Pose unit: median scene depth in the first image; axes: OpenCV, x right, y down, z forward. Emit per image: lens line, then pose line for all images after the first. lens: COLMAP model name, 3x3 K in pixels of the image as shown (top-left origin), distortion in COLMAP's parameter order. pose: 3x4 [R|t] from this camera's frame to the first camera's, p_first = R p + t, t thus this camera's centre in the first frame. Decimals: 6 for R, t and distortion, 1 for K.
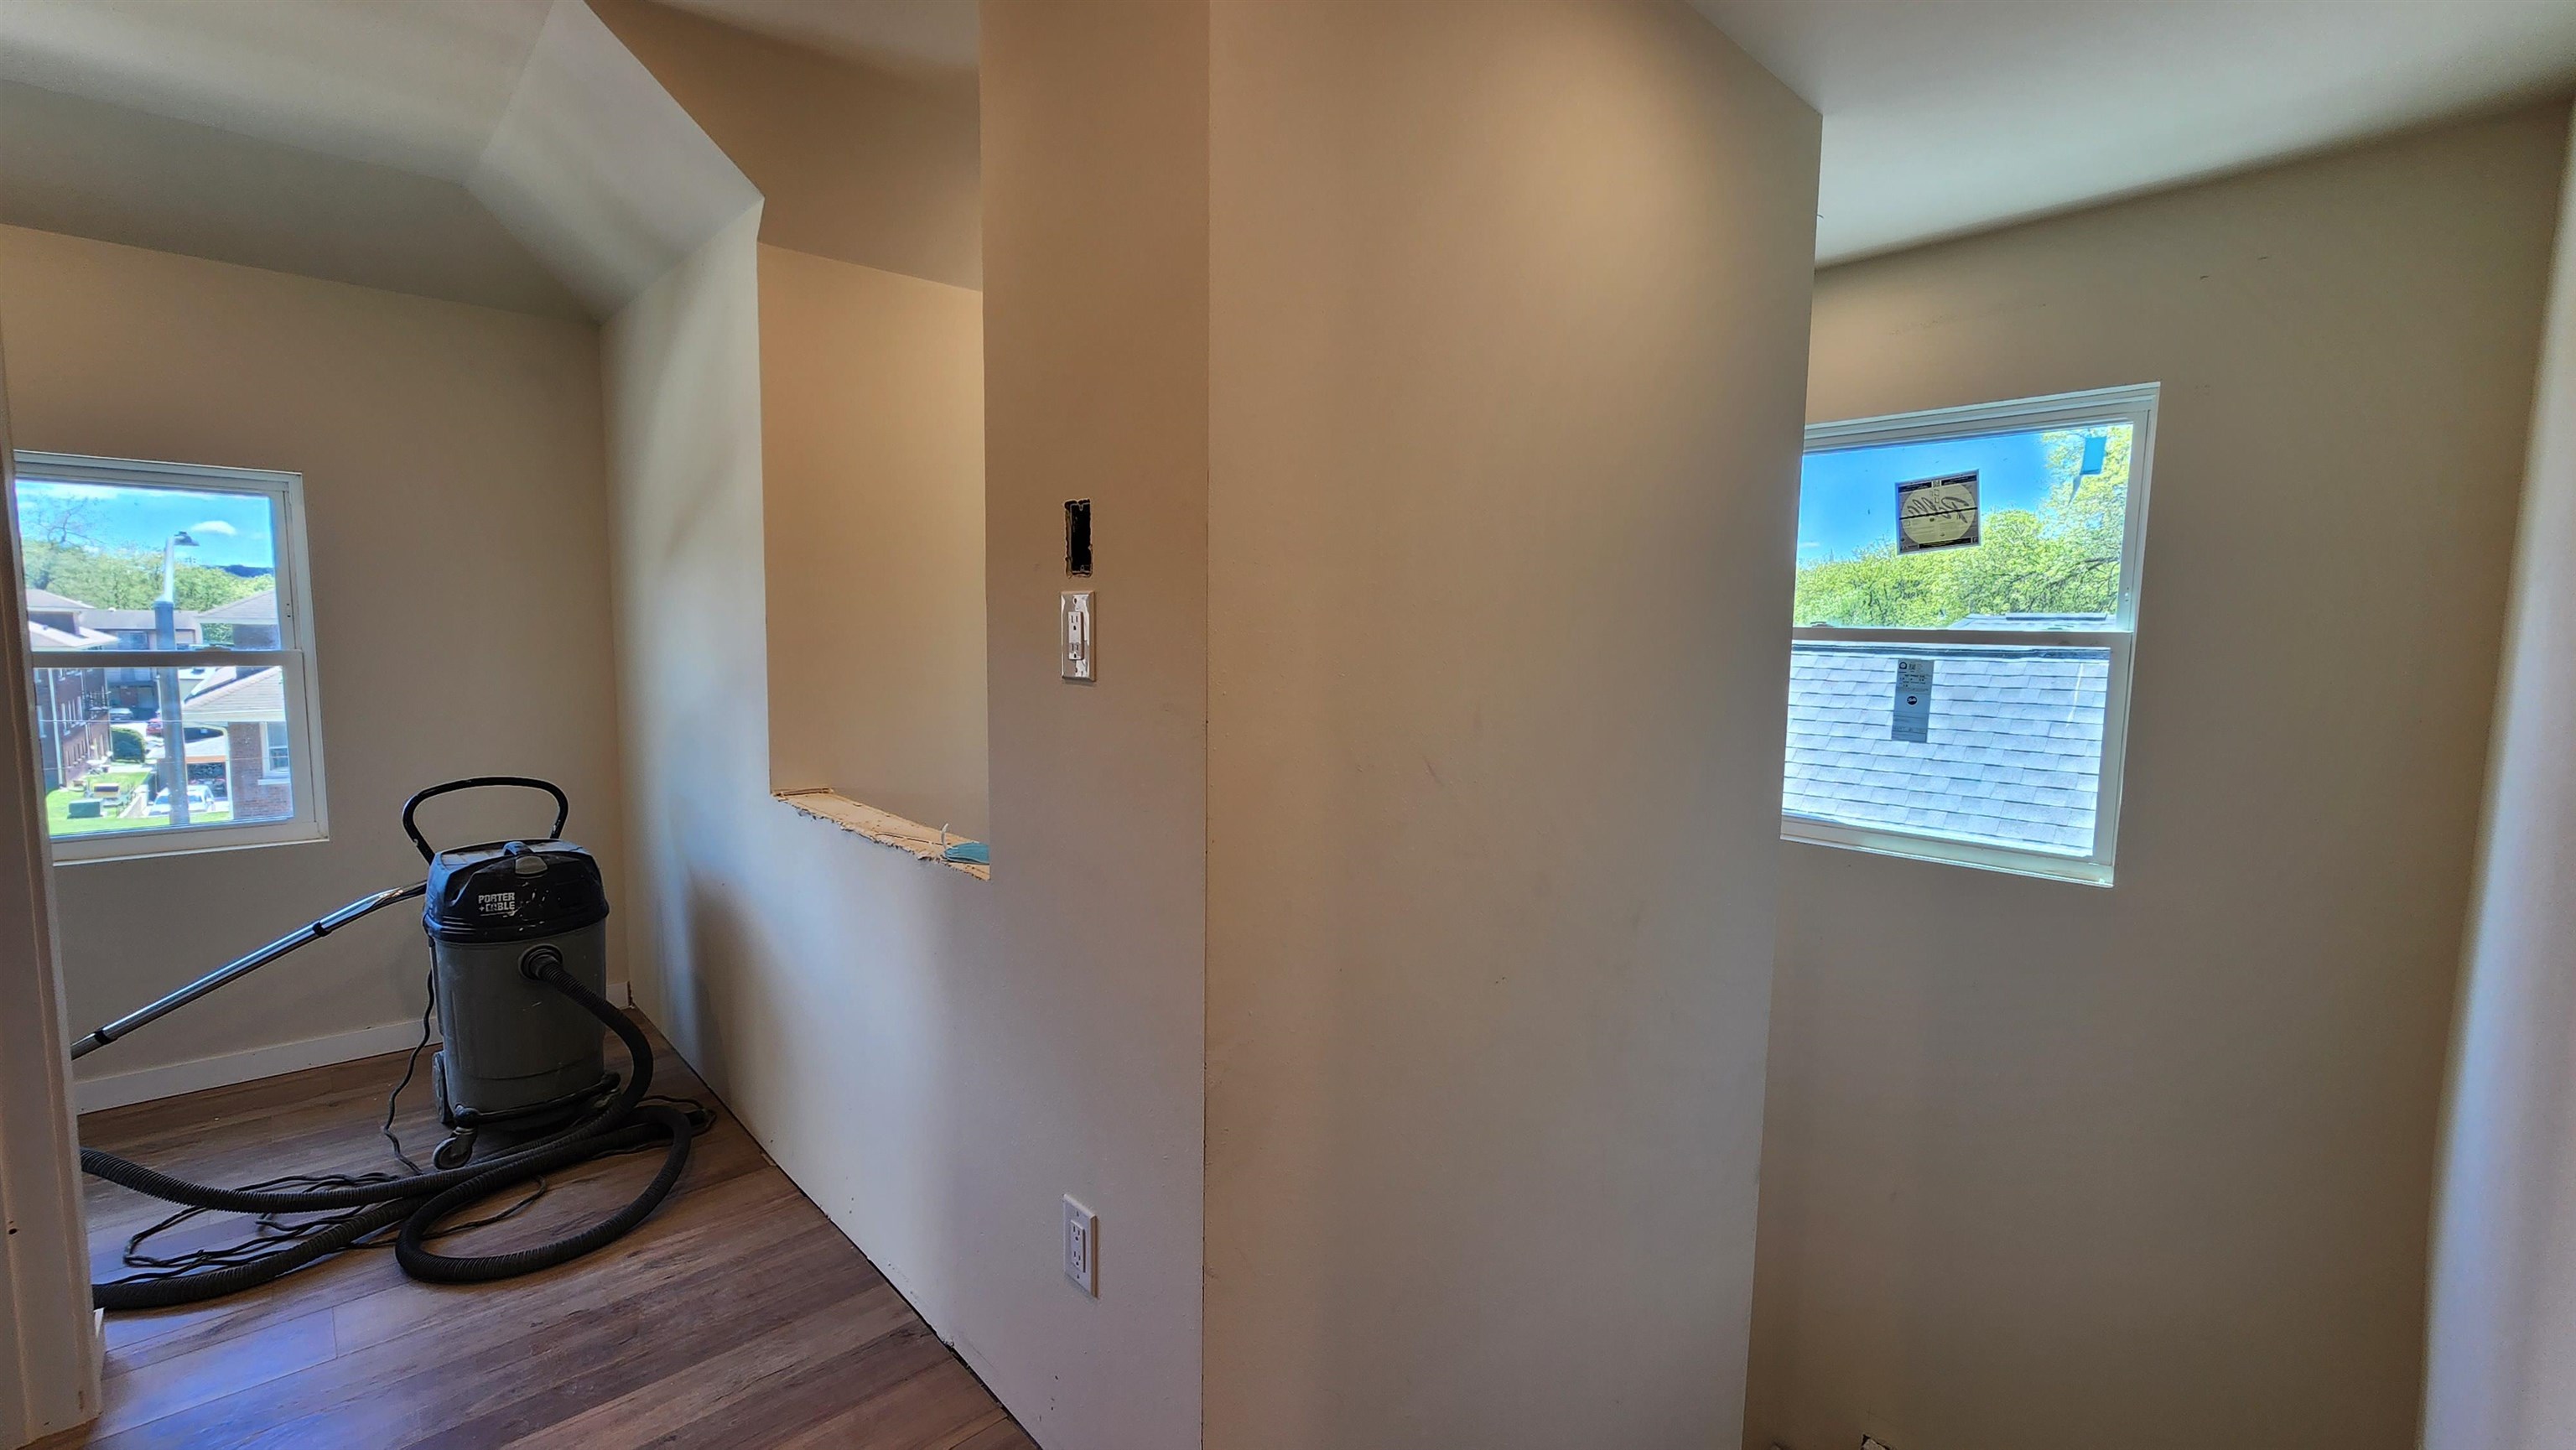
lens RADIAL K [[1081.4, 0, 1297.8], [0, 1081.4, 720.1], [0, 0, 1]] dist [0.000316, 0.000096]
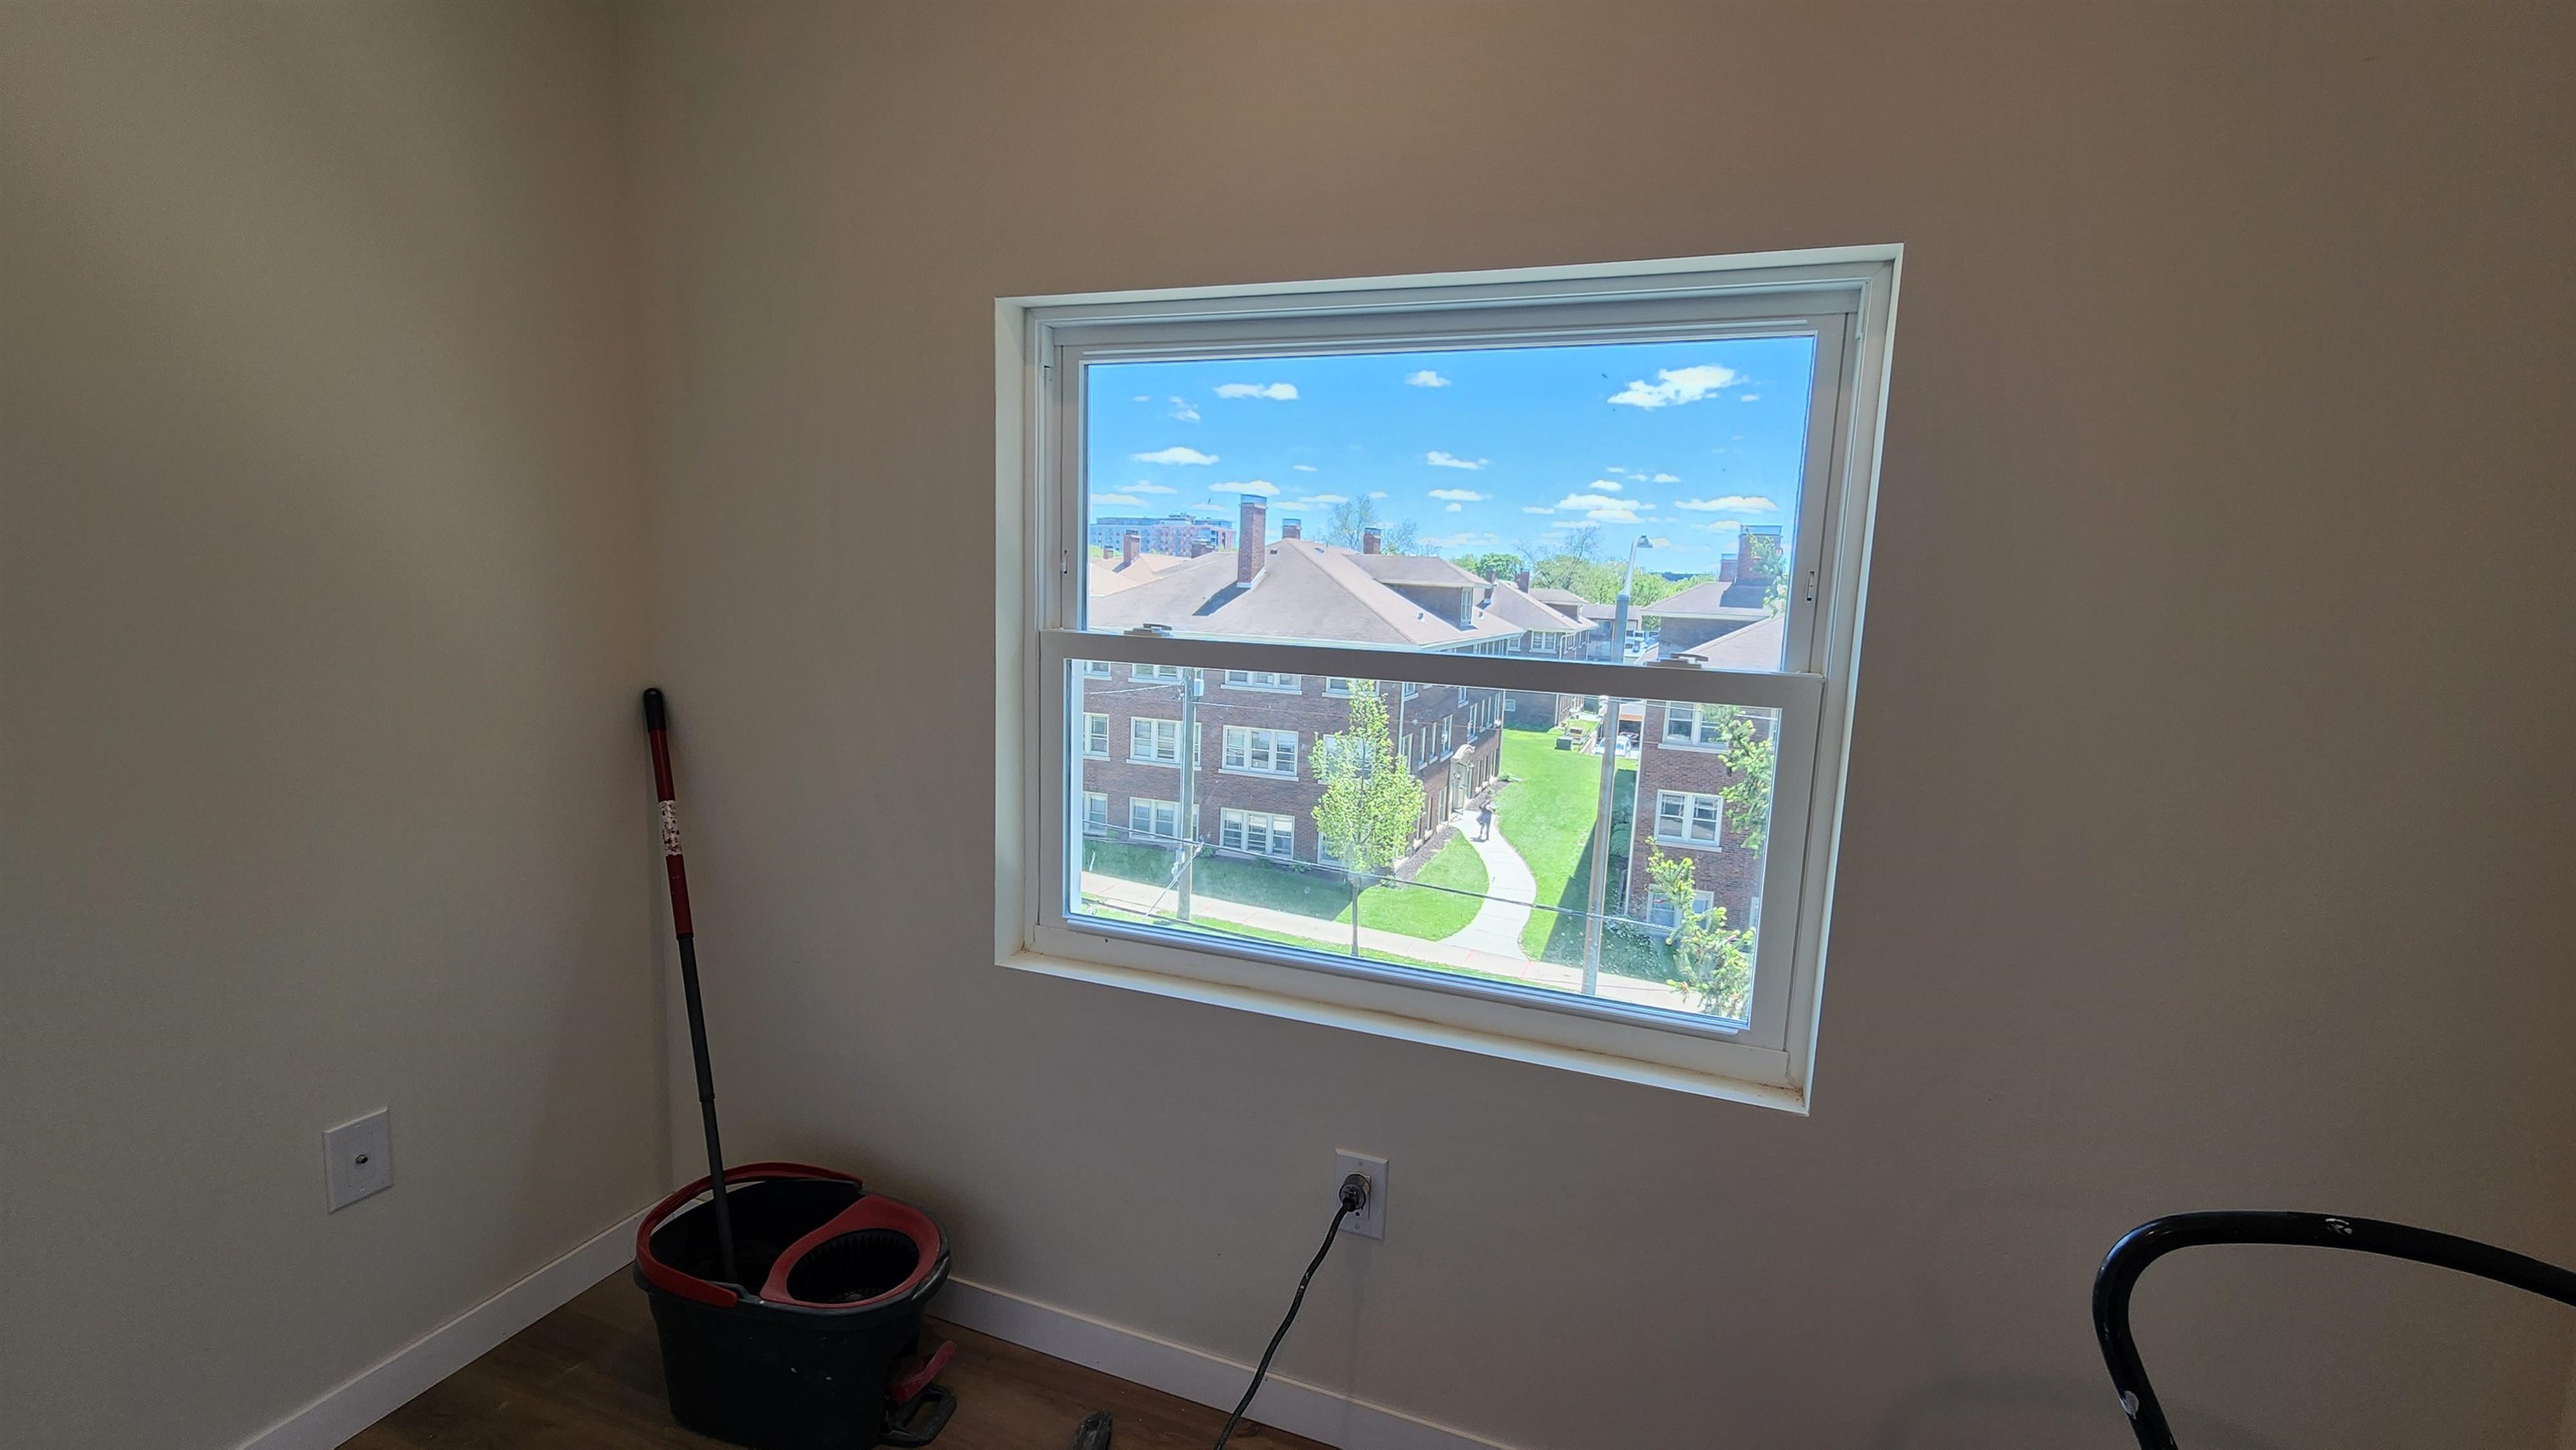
lens RADIAL K [[1067.6, 0, 1286.4], [0, 1067.6, 740.4], [0, 0, 1]] dist [-0.001518, -0.000071]
pose [[0.444340, 0.128633, -0.886575, -0.669658], [-0.112735, 0.989799, 0.087108, -0.055852], [0.888737, 0.061243, 0.454308, 0.649401]]
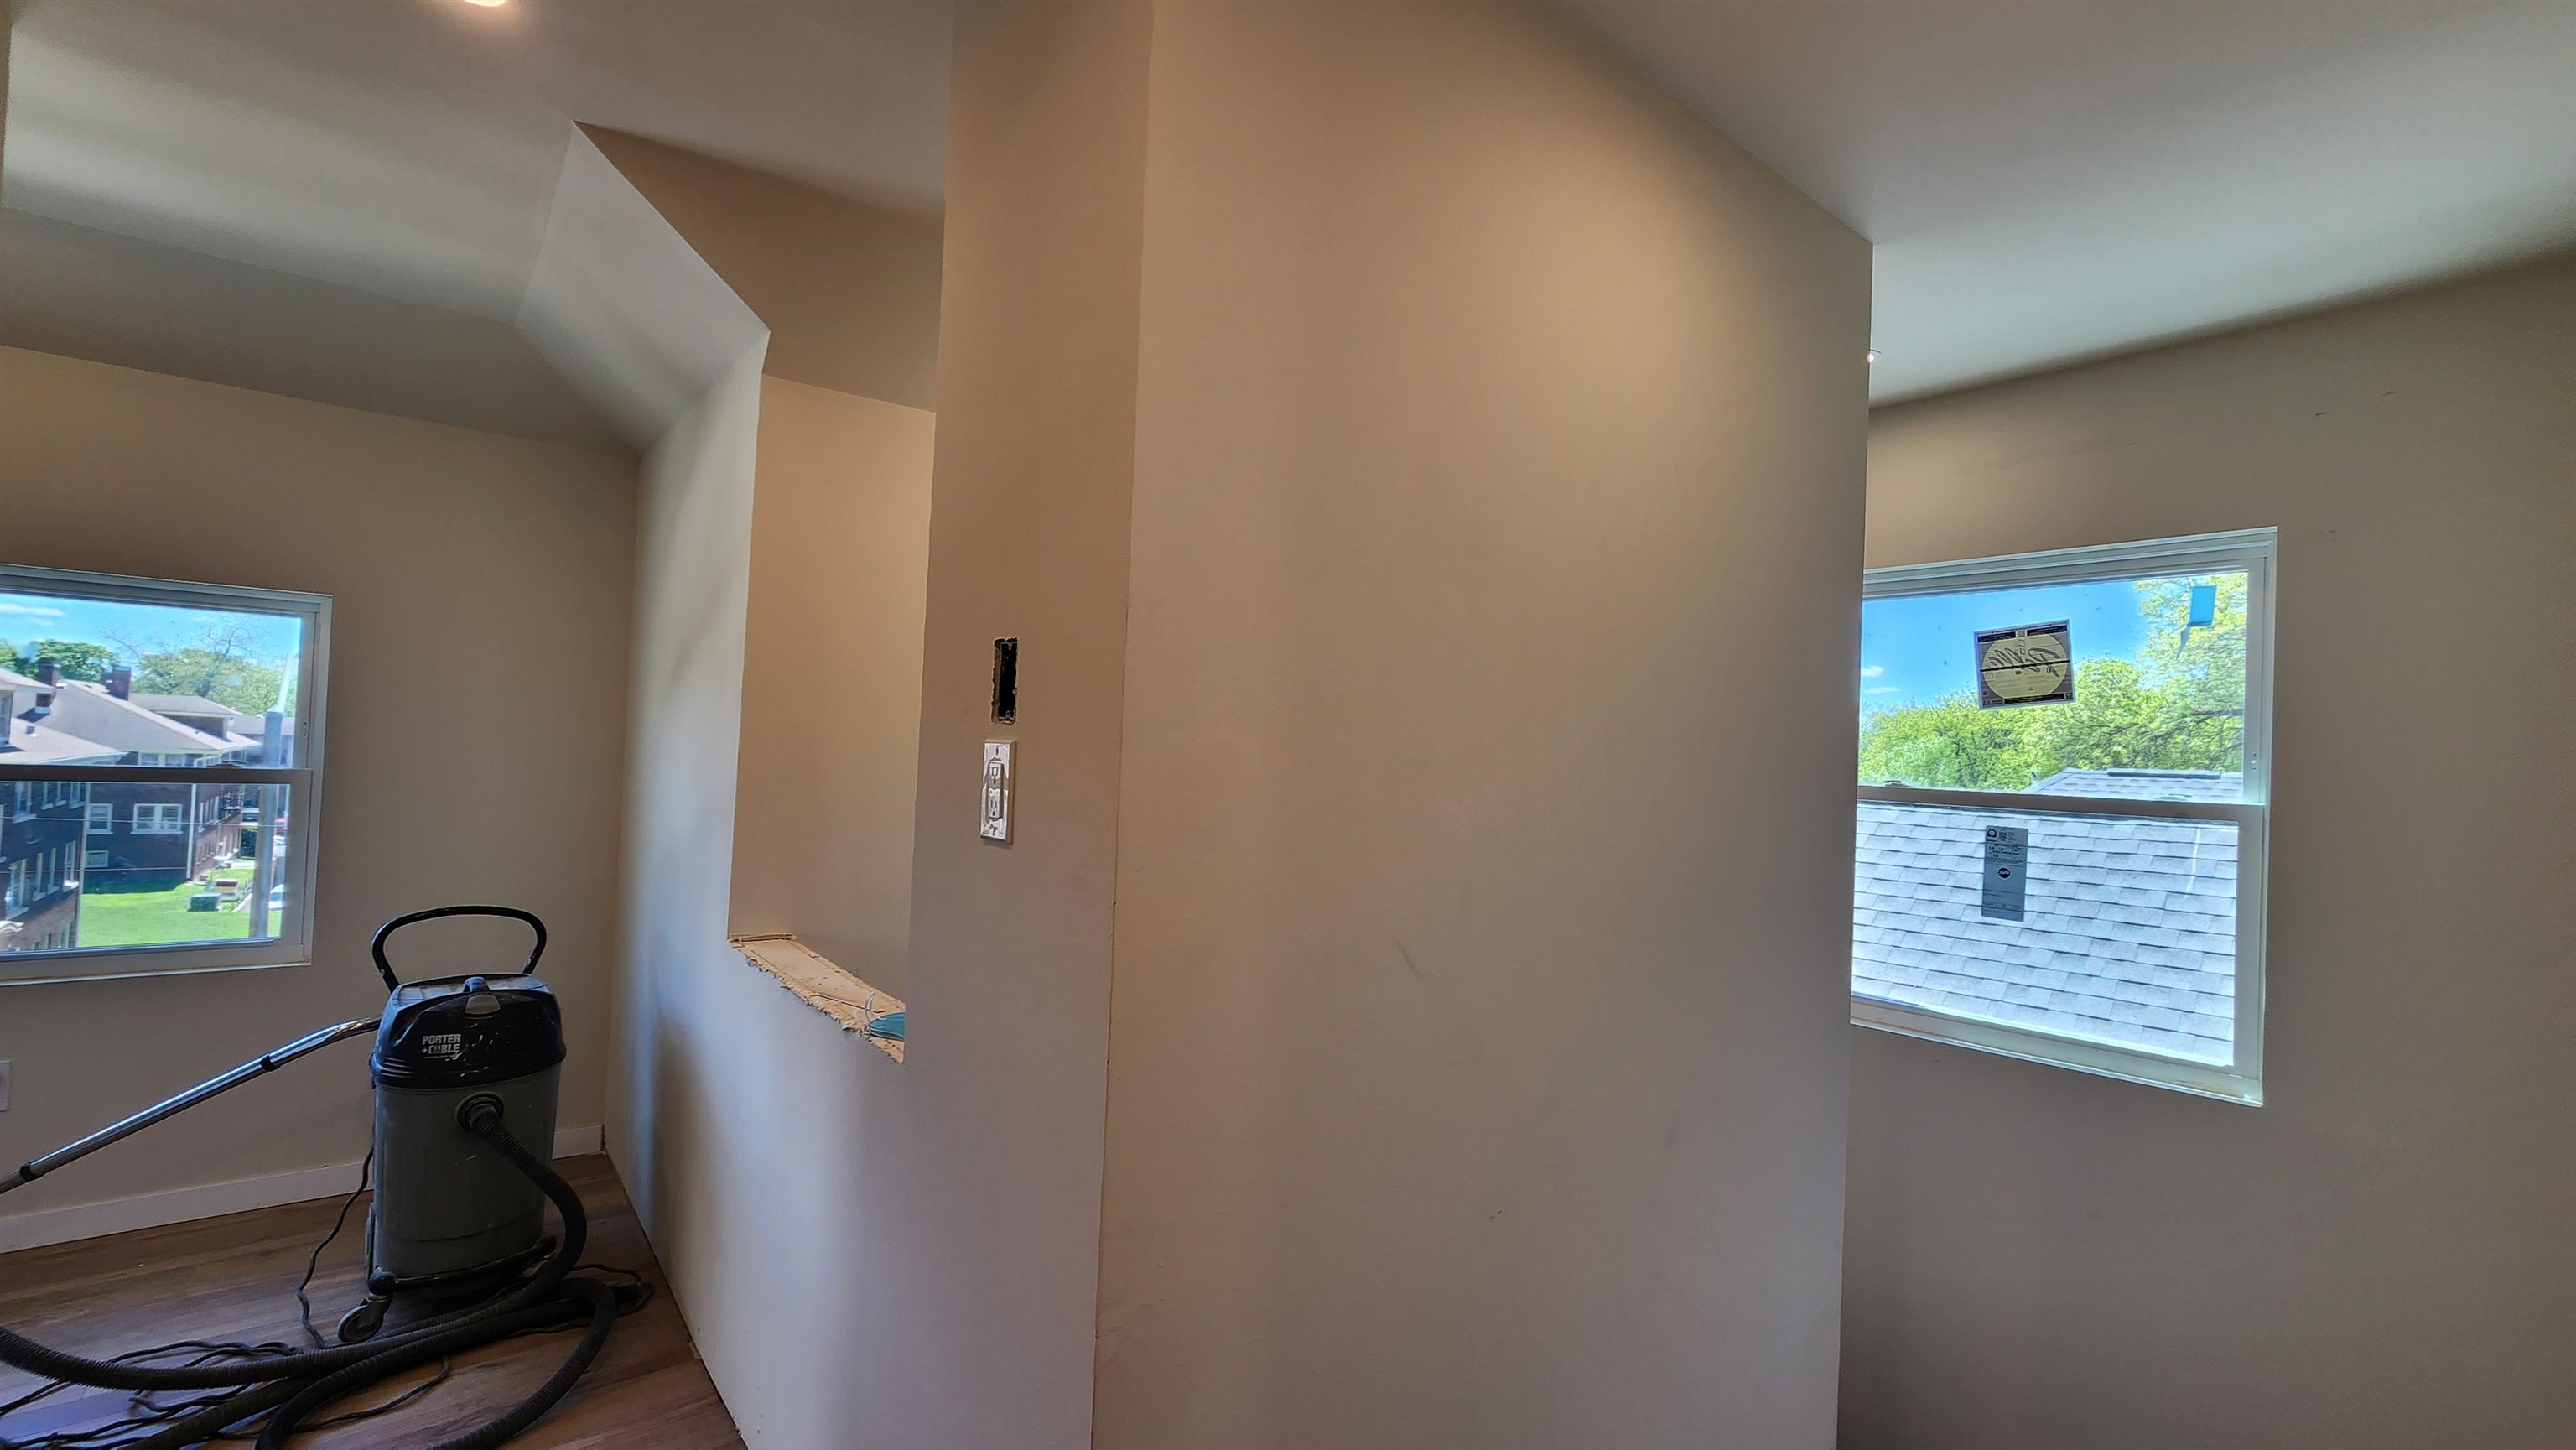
lens RADIAL K [[1083.2, 0, 1281.6], [0, 1083.2, 727.0], [0, 0, 1]] dist [-0.002830, 0.003931]
pose [[0.996987, 0.023927, -0.073792, 0.046362], [-0.032303, 0.992899, -0.114488, -0.018972], [0.070529, 0.116527, 0.990680, 0.074248]]
